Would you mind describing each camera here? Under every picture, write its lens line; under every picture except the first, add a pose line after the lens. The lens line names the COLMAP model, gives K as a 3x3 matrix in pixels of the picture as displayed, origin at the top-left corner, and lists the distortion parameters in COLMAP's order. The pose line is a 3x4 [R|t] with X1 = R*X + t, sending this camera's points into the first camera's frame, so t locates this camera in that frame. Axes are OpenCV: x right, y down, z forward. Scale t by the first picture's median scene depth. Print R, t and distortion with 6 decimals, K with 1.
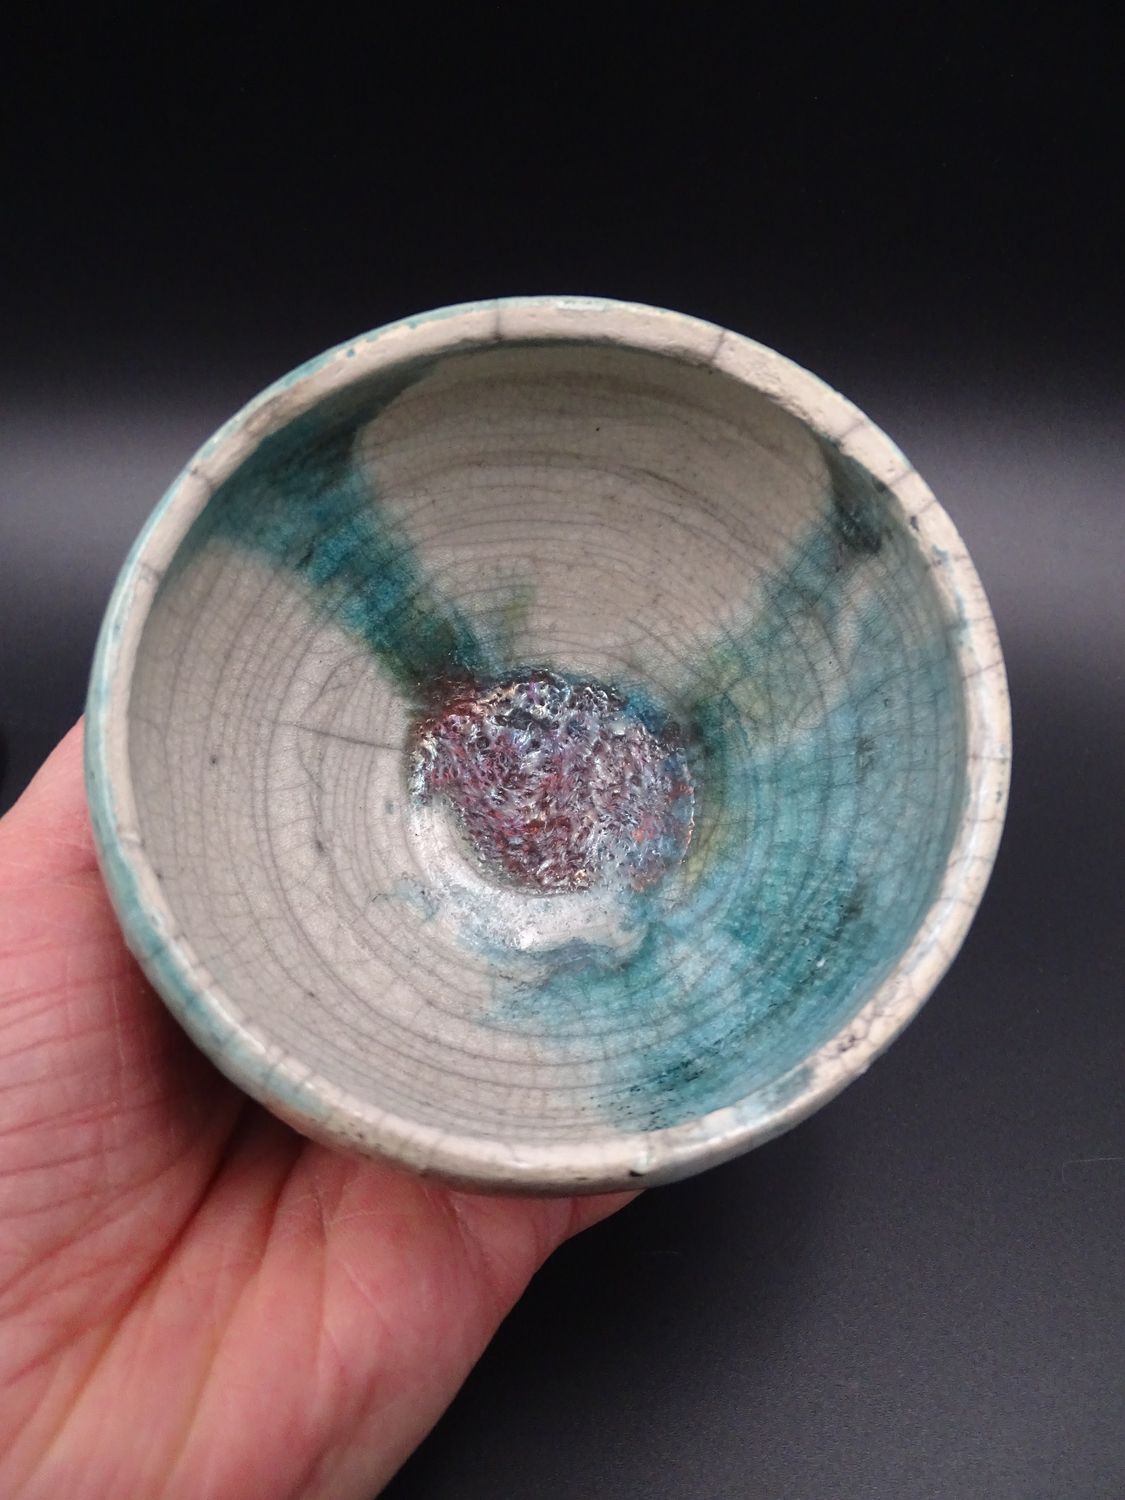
lens RADIAL K [[601.8, 0, 561.9], [0, 601.8, 748.2], [0, 0, 1]] dist [0.001817, -0.000028]
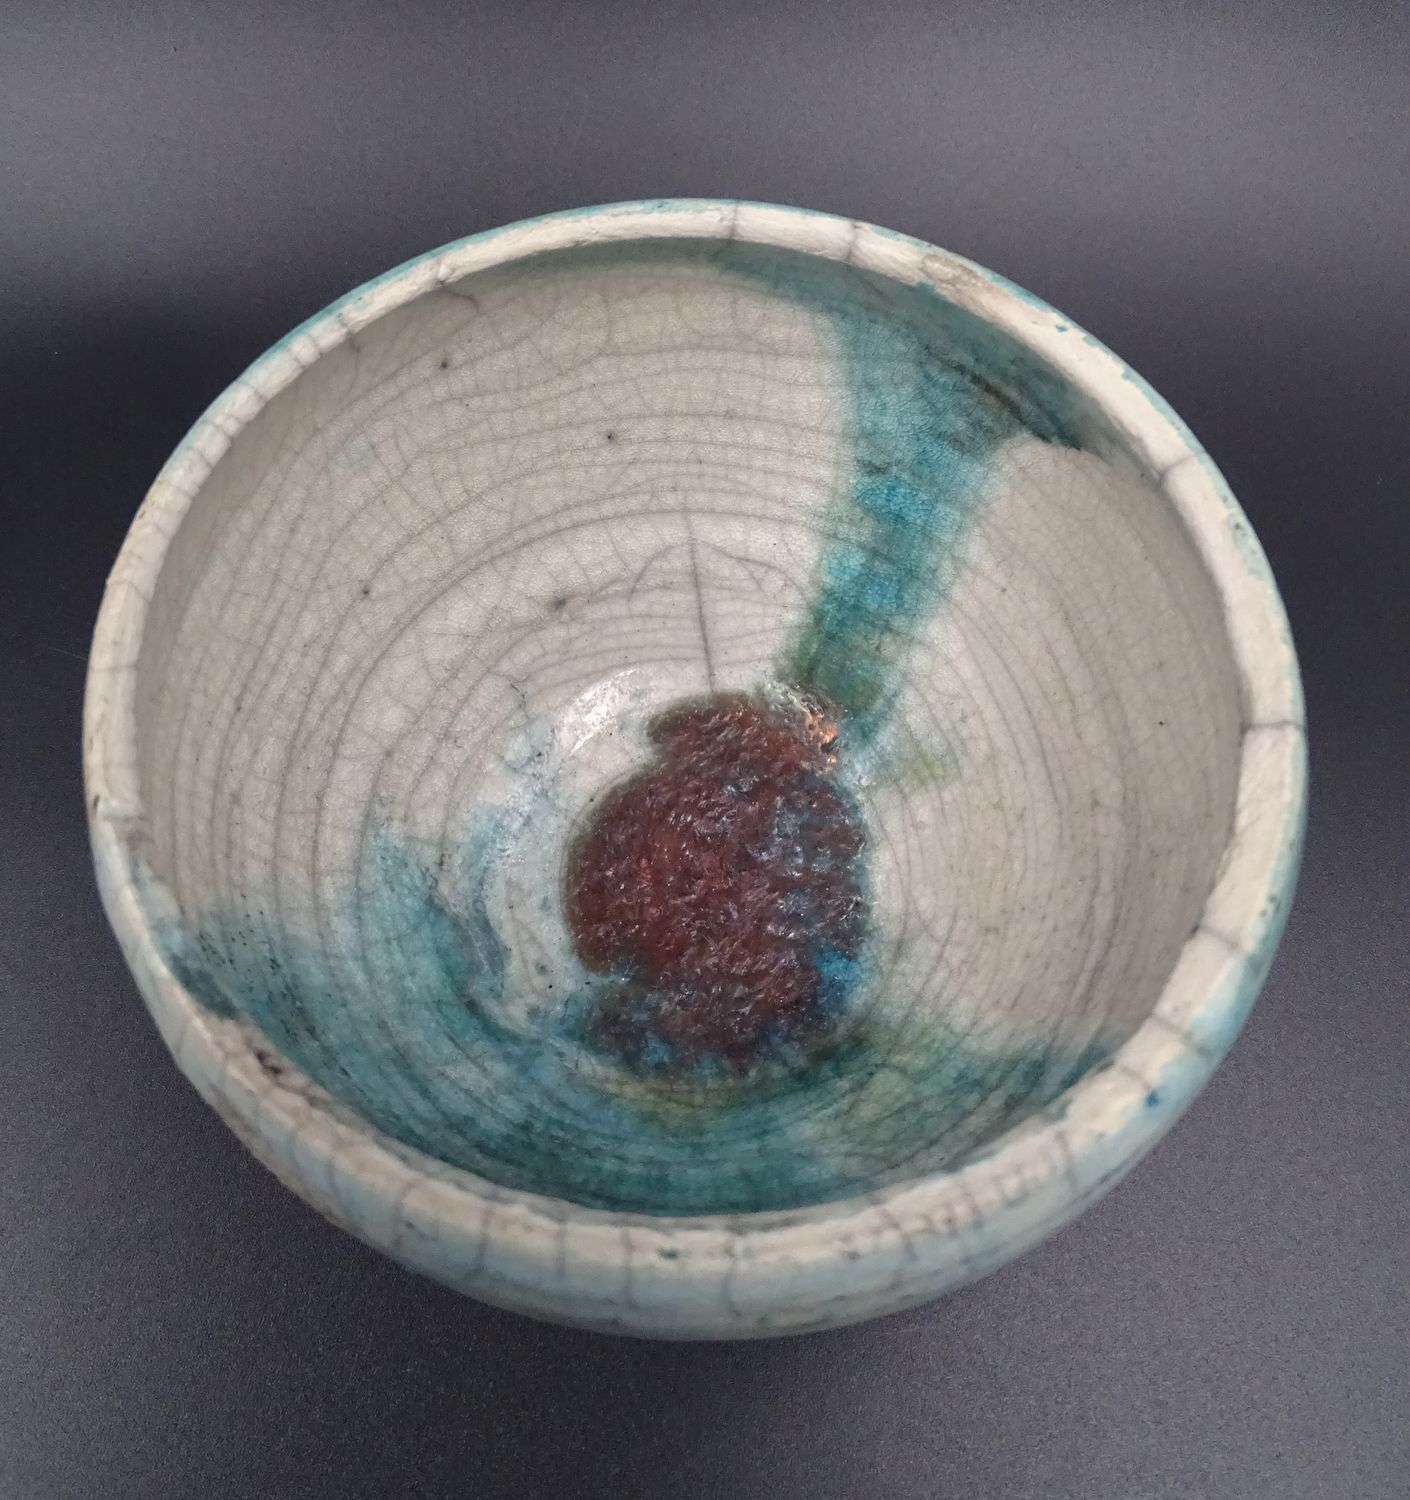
lens RADIAL K [[808.6, 0, 703.9], [0, 808.6, 750.6], [0, 0, 1]] dist [0.004349, 0.000856]
pose [[0.229264, 0.917503, -0.325001, 0.203151], [-0.961868, 0.264720, 0.068797, -0.055076], [0.149156, 0.296835, 0.943208, 0.030462]]
